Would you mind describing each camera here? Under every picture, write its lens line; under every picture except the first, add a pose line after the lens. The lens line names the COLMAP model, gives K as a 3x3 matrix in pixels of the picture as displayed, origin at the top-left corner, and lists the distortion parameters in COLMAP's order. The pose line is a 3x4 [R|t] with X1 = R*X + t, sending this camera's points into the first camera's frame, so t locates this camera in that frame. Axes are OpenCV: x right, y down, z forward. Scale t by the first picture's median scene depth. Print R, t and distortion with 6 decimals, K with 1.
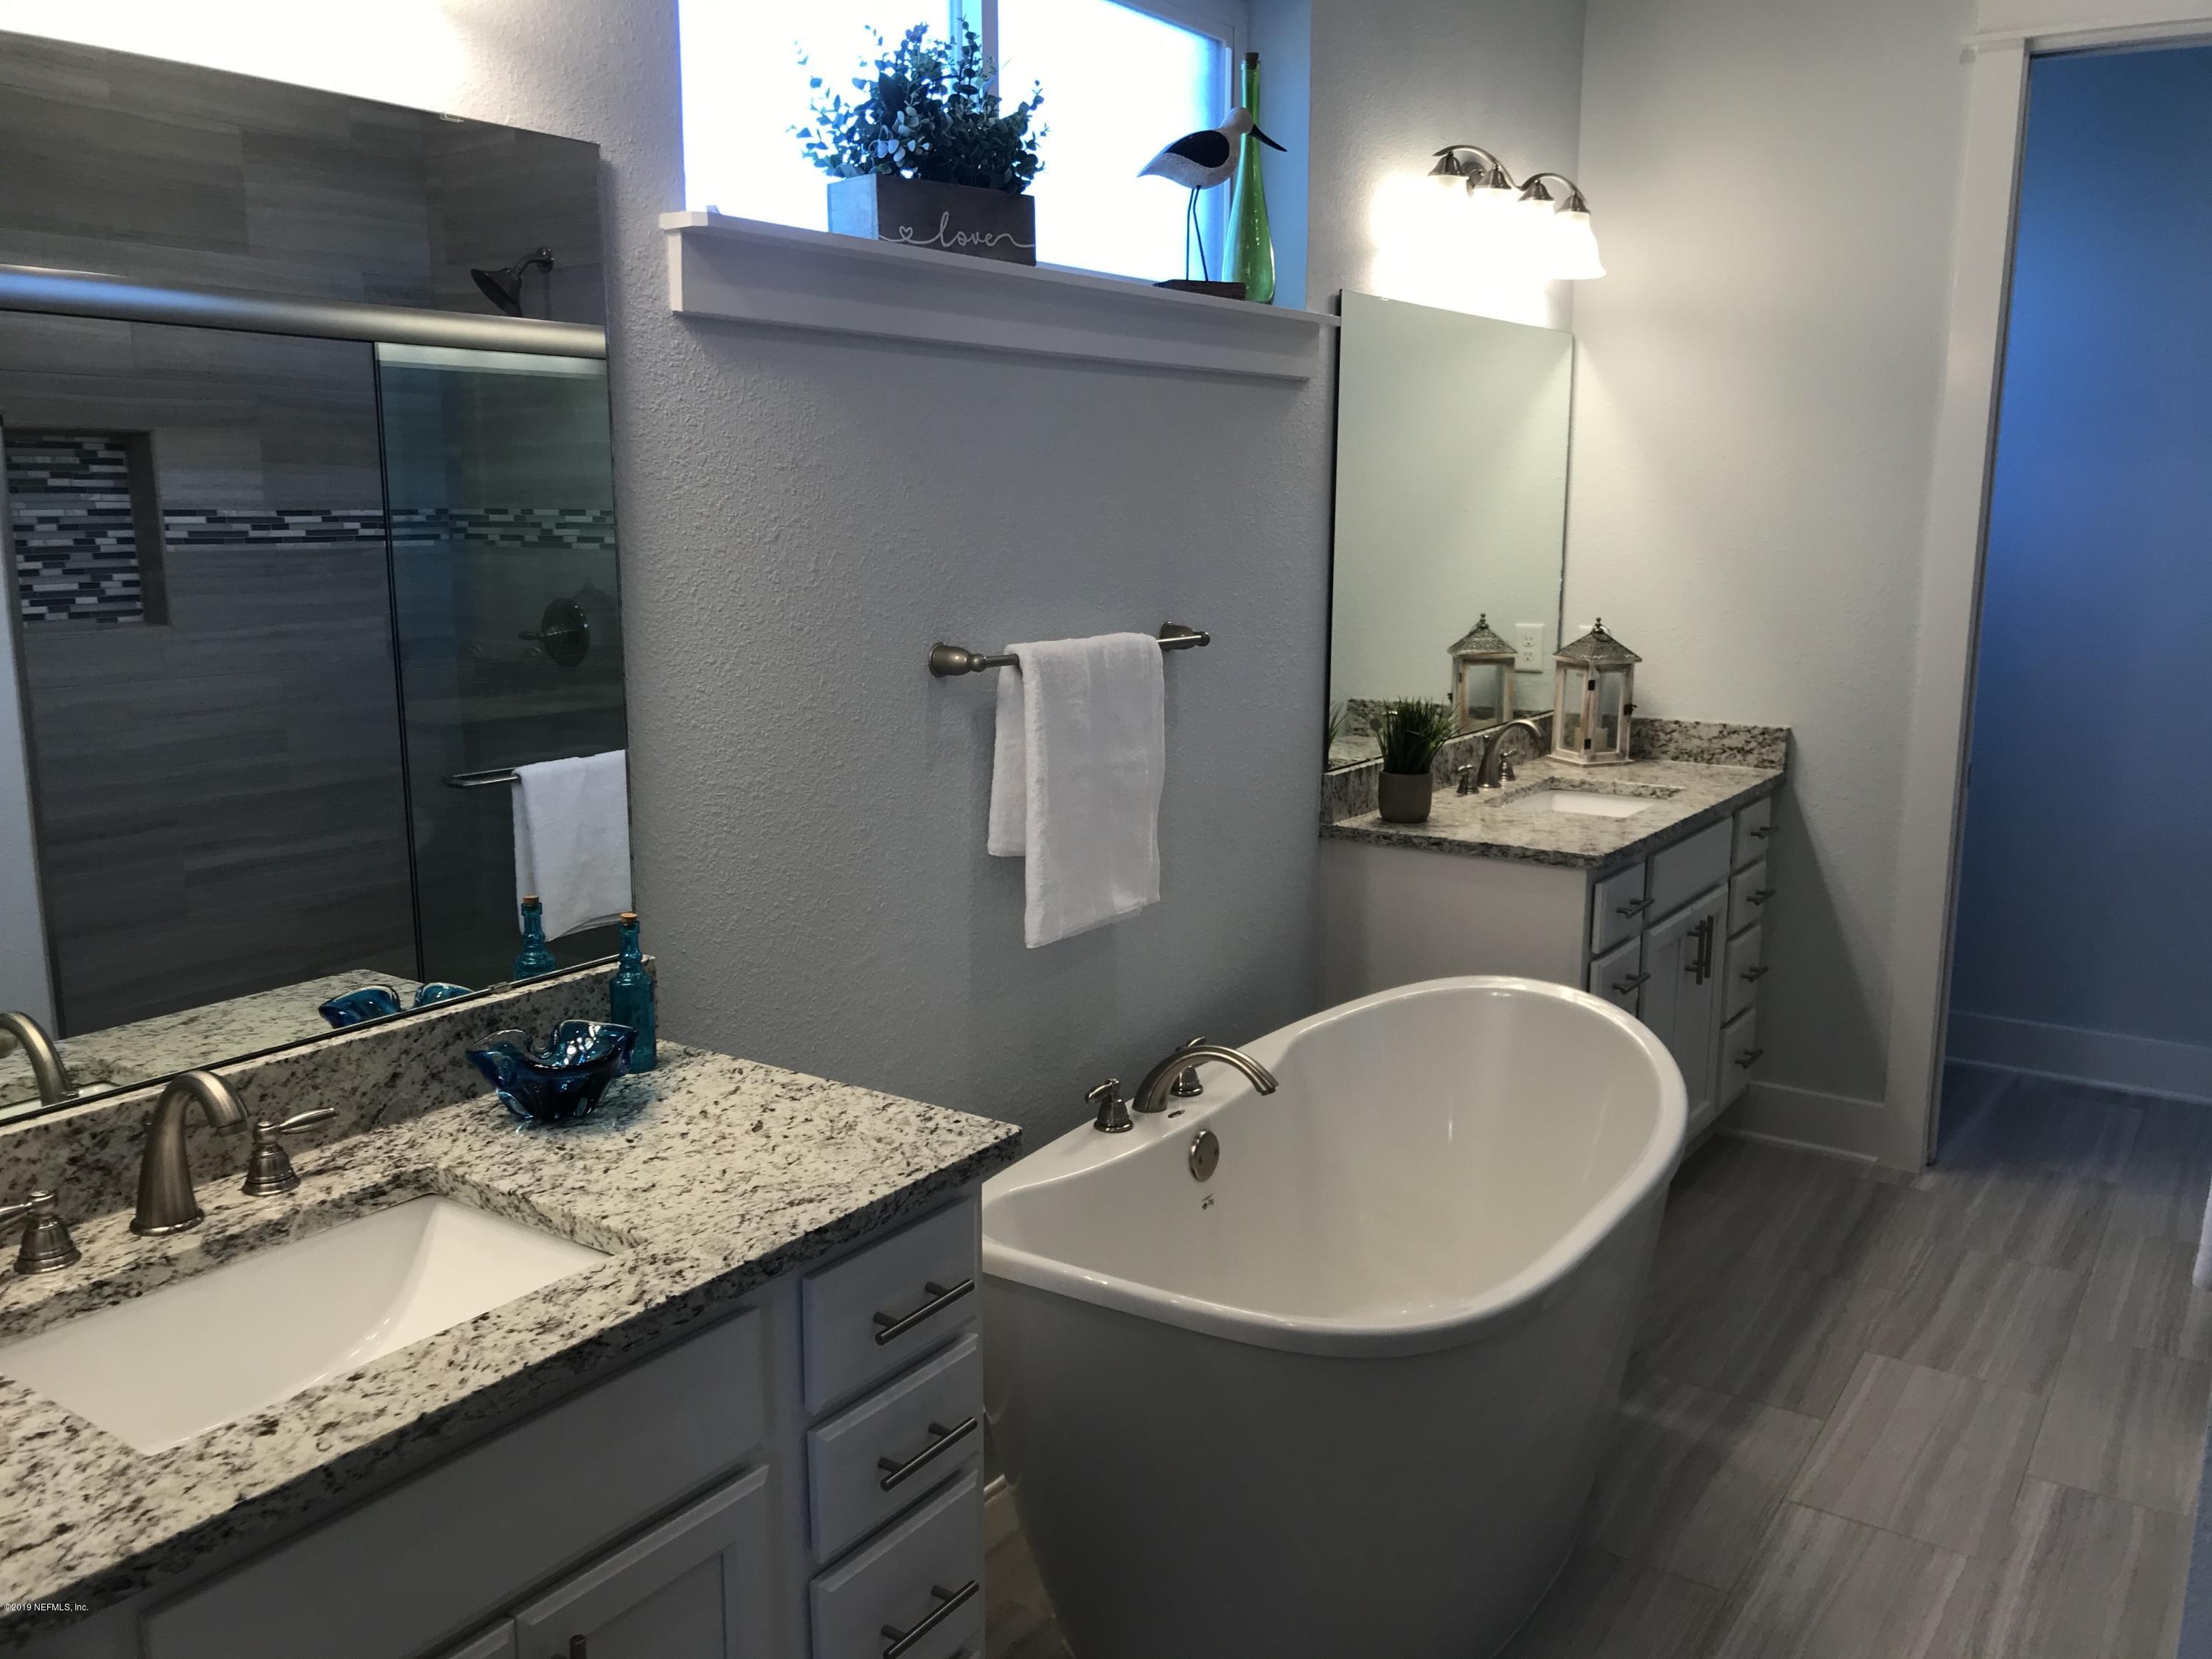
lens RADIAL K [[1851.8, 0, 1106.0], [0, 1851.8, 829.5], [0, 0, 1]] dist [0.000864, -0.005906]
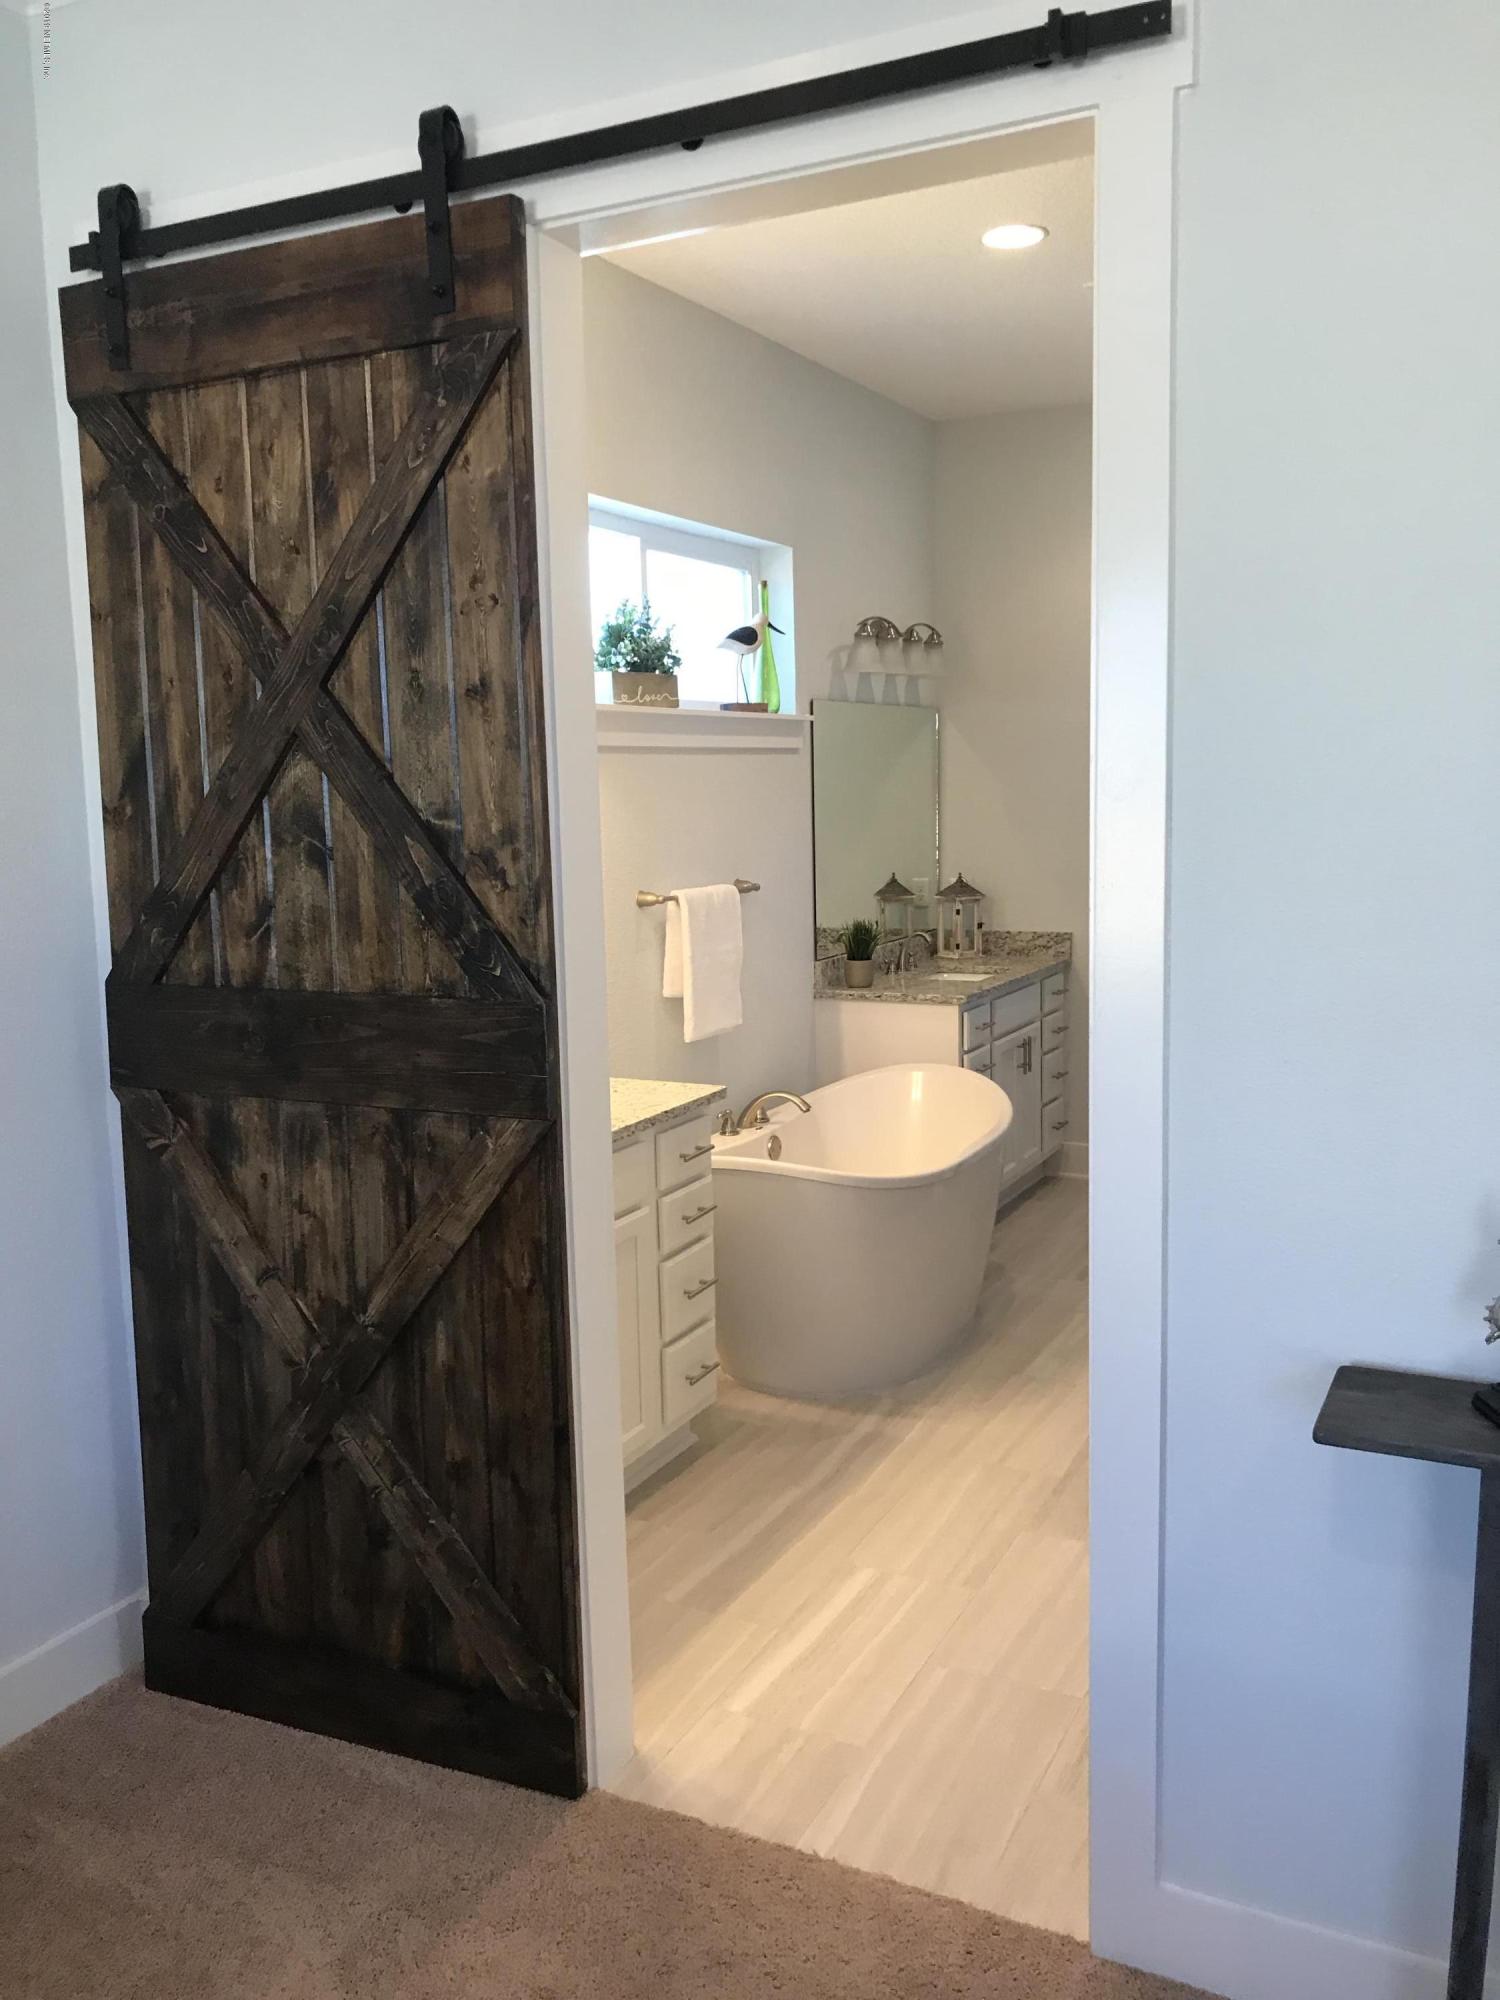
lens RADIAL K [[1674.3, 0, 750.0], [0, 1674.3, 1000.0], [0, 0, 1]] dist [0.000864, -0.005906]
pose [[0.991545, -0.041363, 0.122991, -0.174831], [0.047626, 0.997690, -0.048432, 0.098950], [-0.120703, 0.053880, 0.991225, -0.725114]]
